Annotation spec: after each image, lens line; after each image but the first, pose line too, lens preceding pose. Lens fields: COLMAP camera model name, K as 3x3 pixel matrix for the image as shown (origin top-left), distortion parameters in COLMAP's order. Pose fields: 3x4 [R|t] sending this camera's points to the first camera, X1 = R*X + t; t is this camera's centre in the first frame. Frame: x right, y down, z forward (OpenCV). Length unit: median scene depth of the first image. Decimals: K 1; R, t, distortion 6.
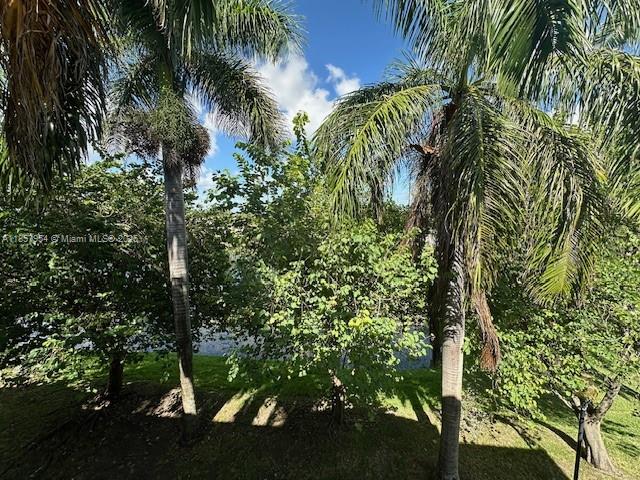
lens RADIAL K [[257.8, 0, 320.0], [0, 257.8, 240.0], [0, 0, 1]] dist [0.026798, 0.000099]
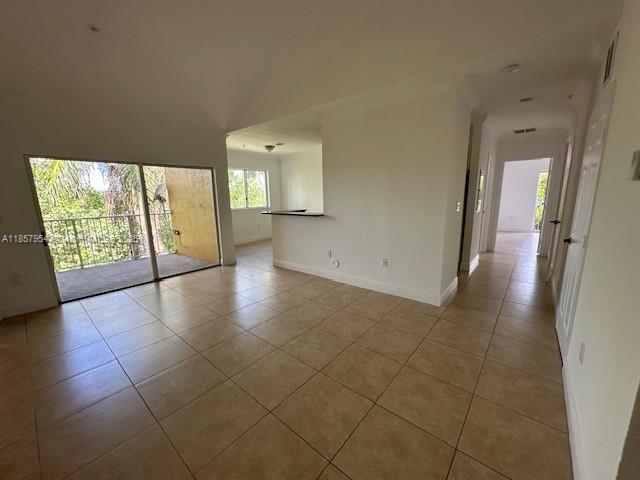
lens RADIAL K [[257.0, 0, 320.0], [0, 257.0, 240.0], [0, 0, 1]] dist [0.000930, 0.000066]
pose [[0.549282, -0.143930, 0.823149, -0.368875], [0.088632, 0.989533, 0.113879, 0.128288], [-0.830923, 0.010406, 0.556290, -1.303783]]
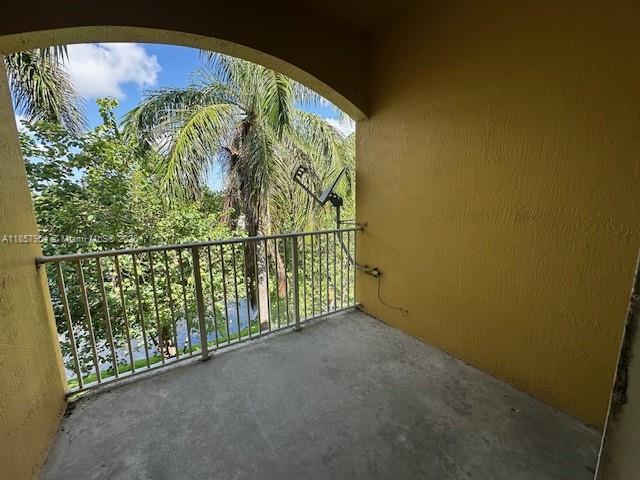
lens RADIAL K [[257.0, 0, 320.0], [0, 257.0, 240.0], [0, 0, 1]] dist [0.000930, 0.000066]
pose [[0.765317, -0.096249, 0.636417, -0.161119], [0.061807, 0.995177, 0.076180, 0.049721], [-0.640679, -0.018966, 0.767574, -0.374578]]
